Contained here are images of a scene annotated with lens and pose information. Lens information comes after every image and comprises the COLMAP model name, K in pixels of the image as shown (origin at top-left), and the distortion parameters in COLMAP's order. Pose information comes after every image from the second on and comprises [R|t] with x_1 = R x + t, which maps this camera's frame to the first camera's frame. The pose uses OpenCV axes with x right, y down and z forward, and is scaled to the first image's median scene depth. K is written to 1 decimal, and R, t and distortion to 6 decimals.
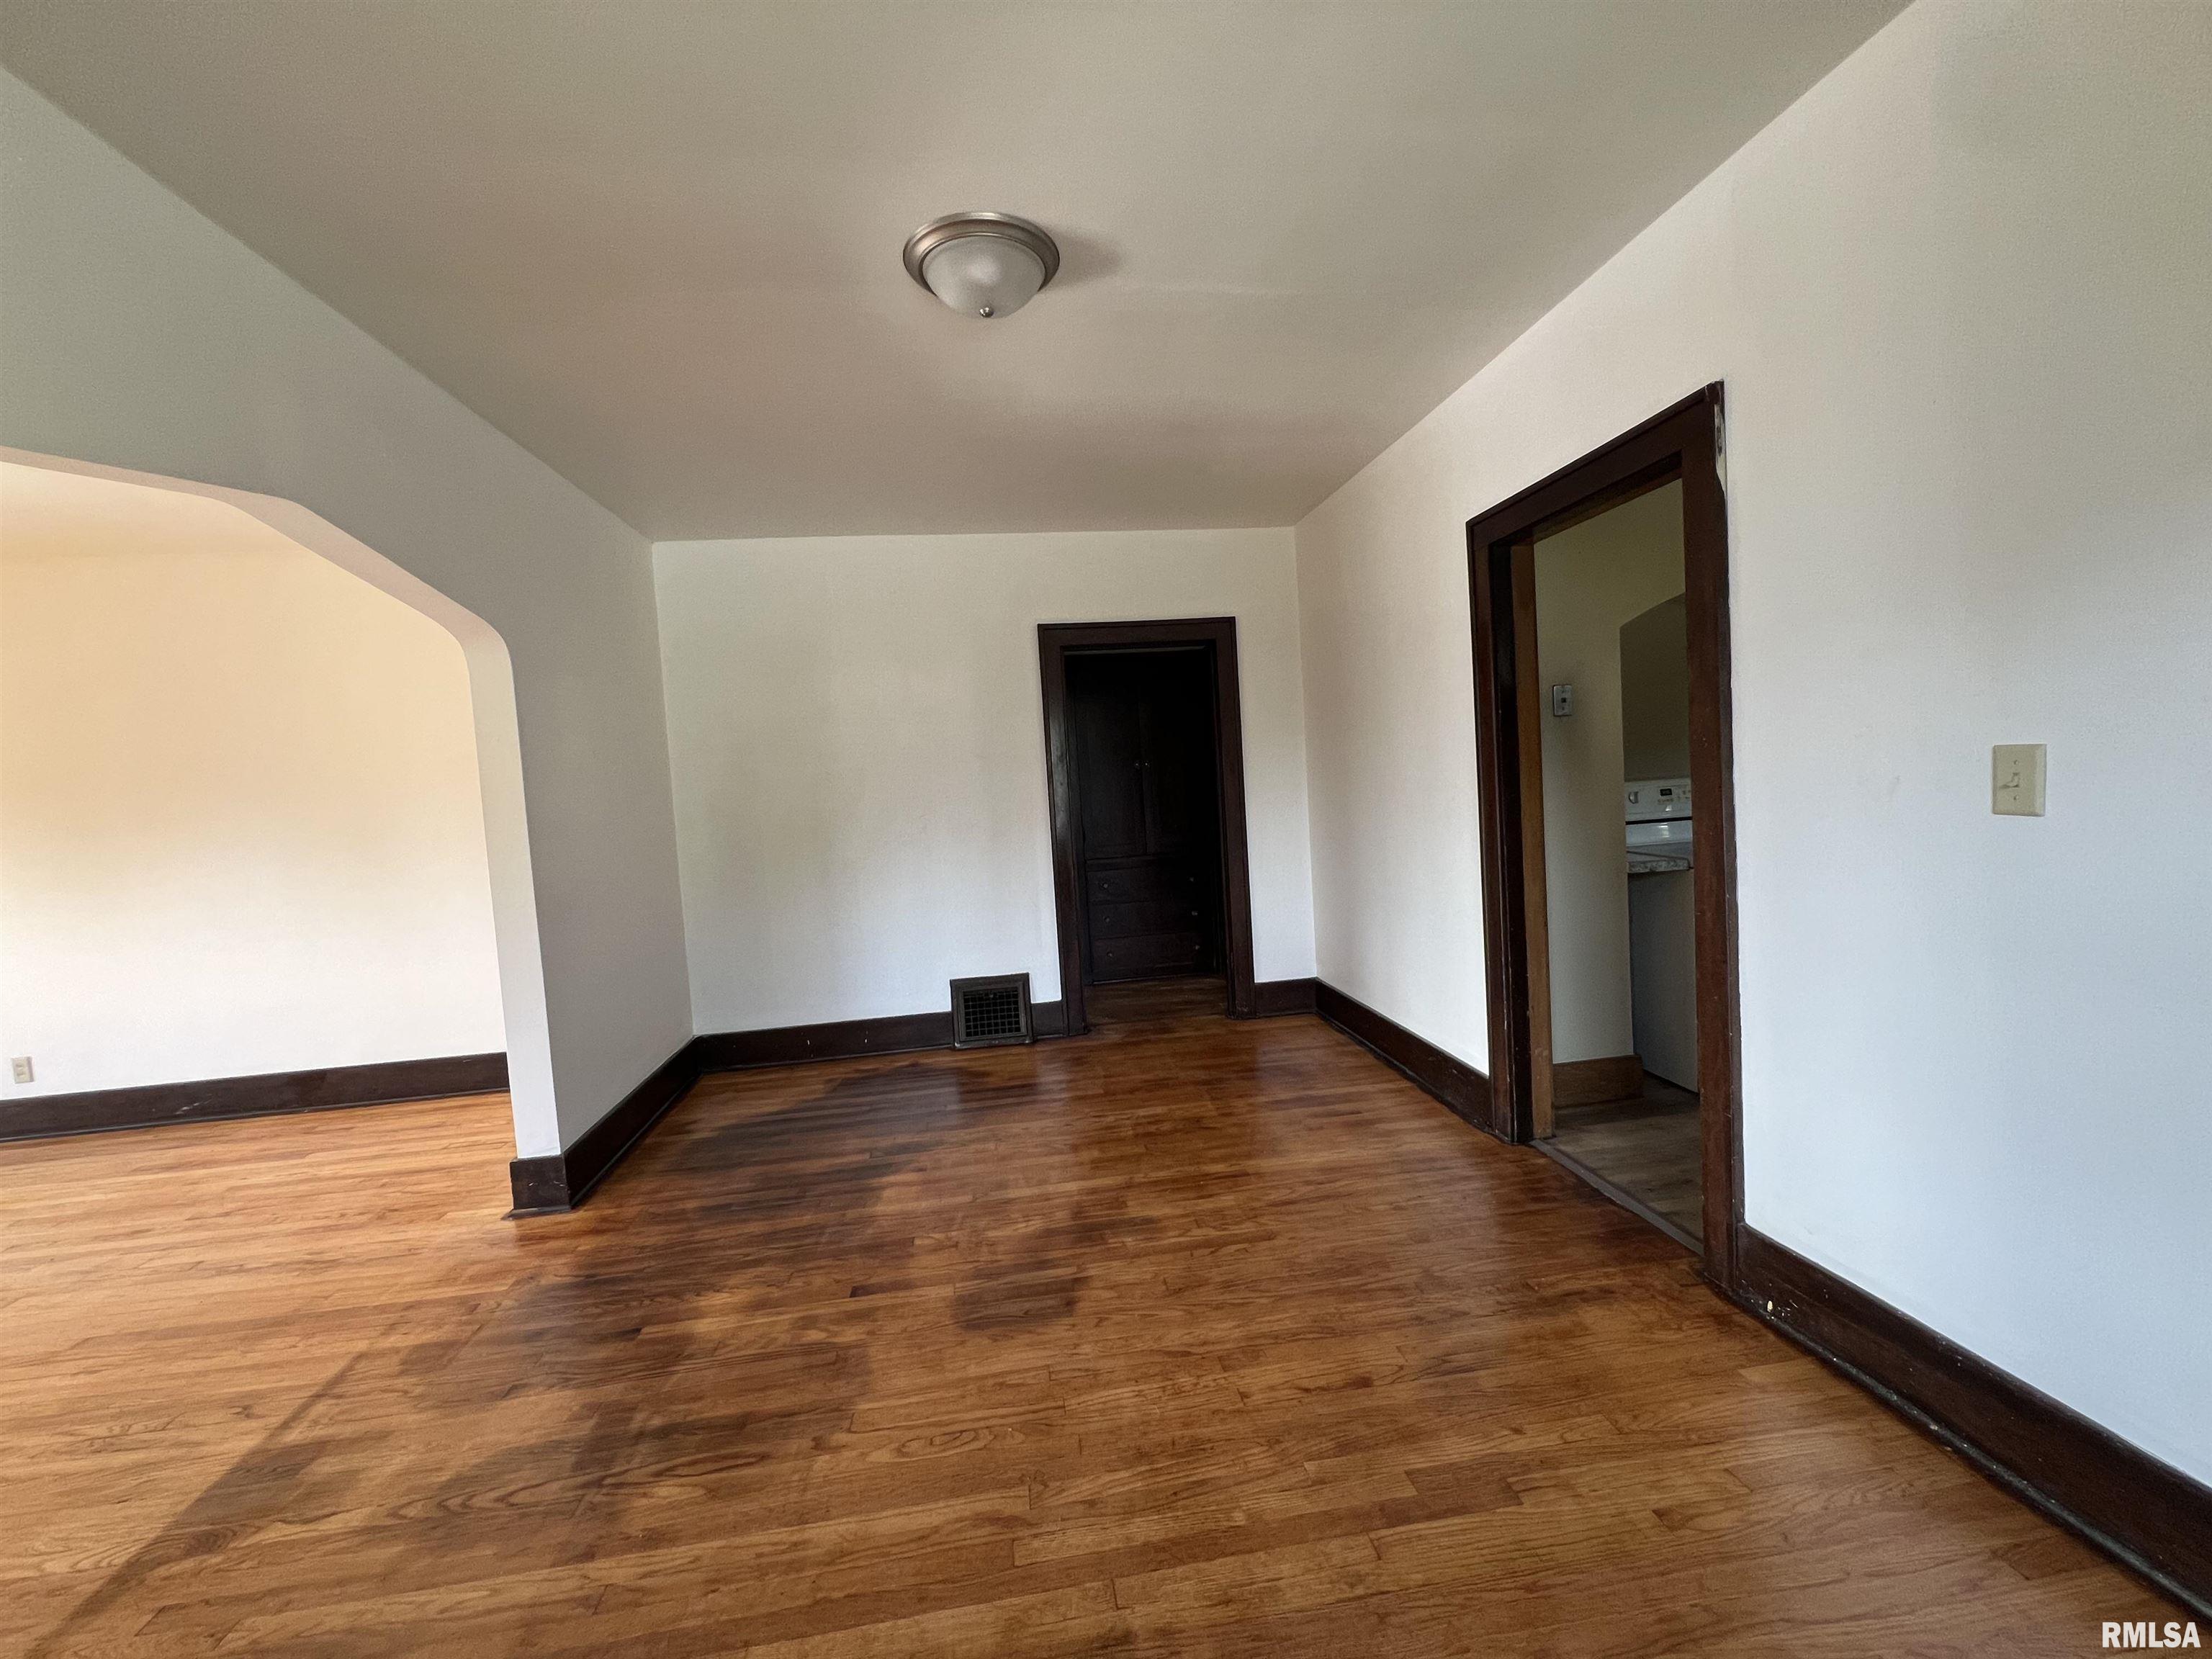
lens RADIAL K [[883.0, 0, 1101.2], [0, 883.0, 829.4], [0, 0, 1]] dist [-0.002929, 0.000235]
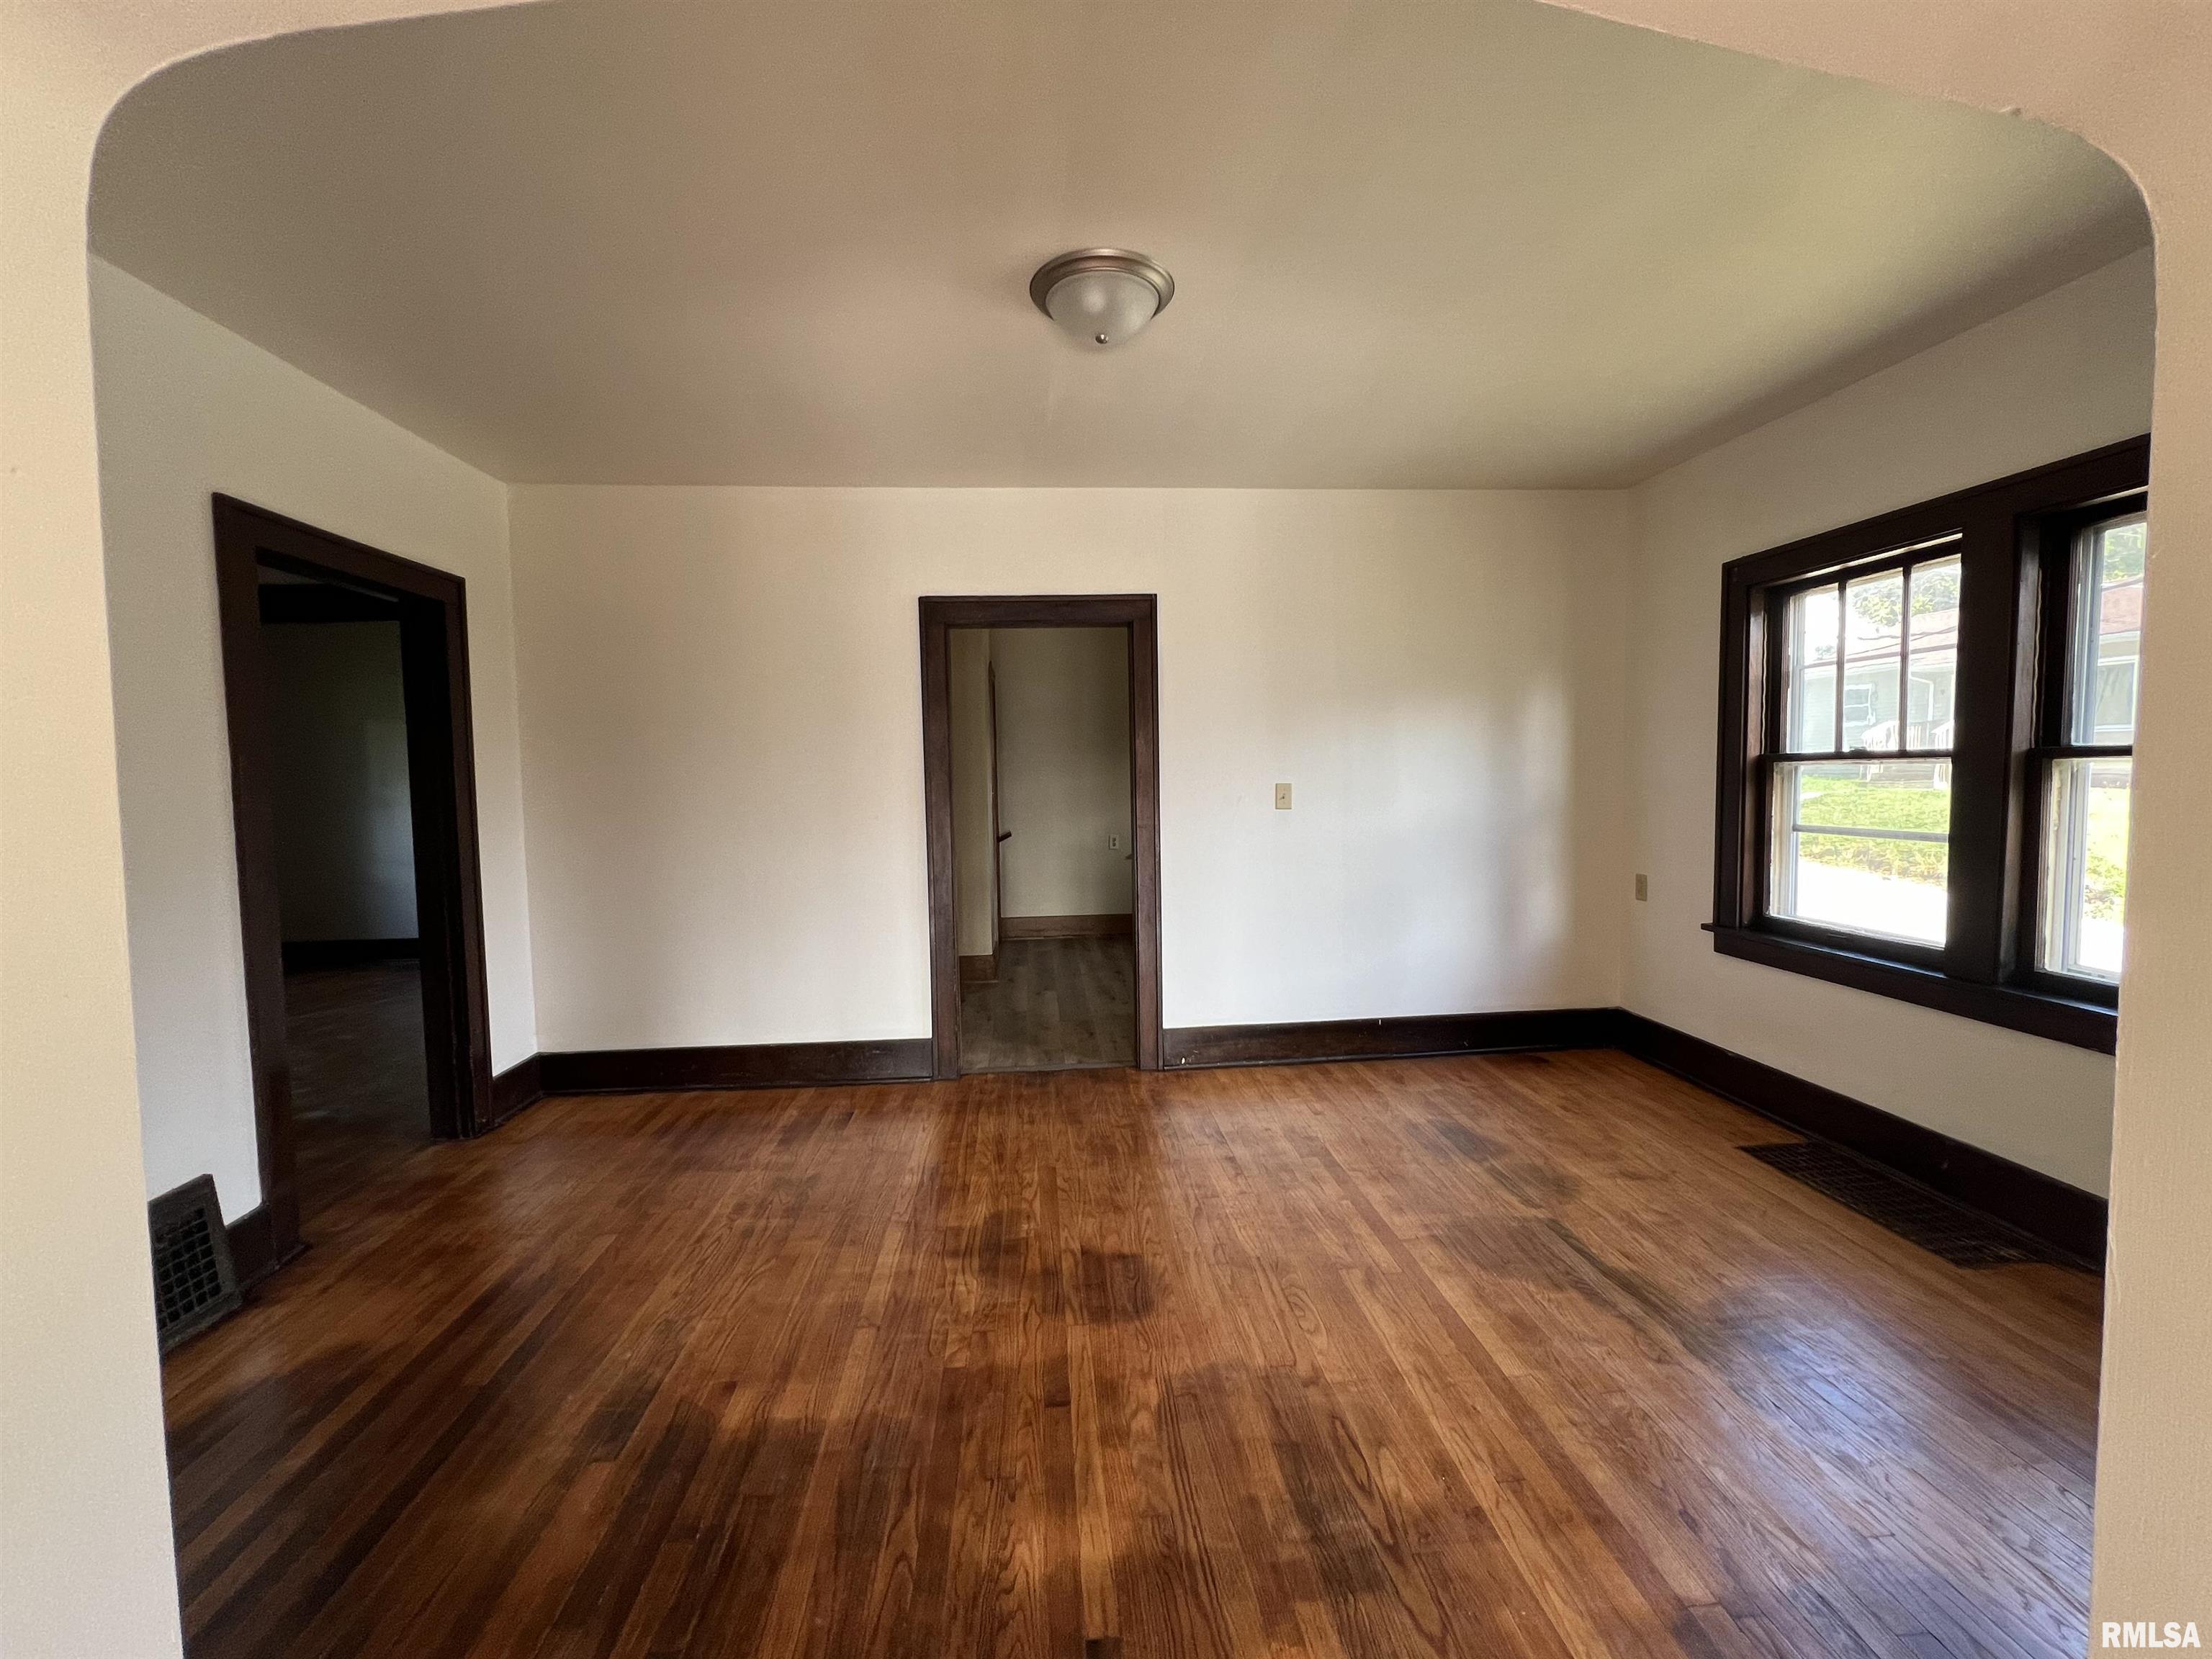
lens RADIAL K [[901.4, 0, 1101.2], [0, 901.4, 825.6], [0, 0, 1]] dist [0.002081, 0.000231]
pose [[0.054983, 0.004895, 0.998475, -1.119882], [0.070673, 0.997461, -0.008782, 0.012131], [-0.995983, 0.071048, 0.054498, 0.897916]]
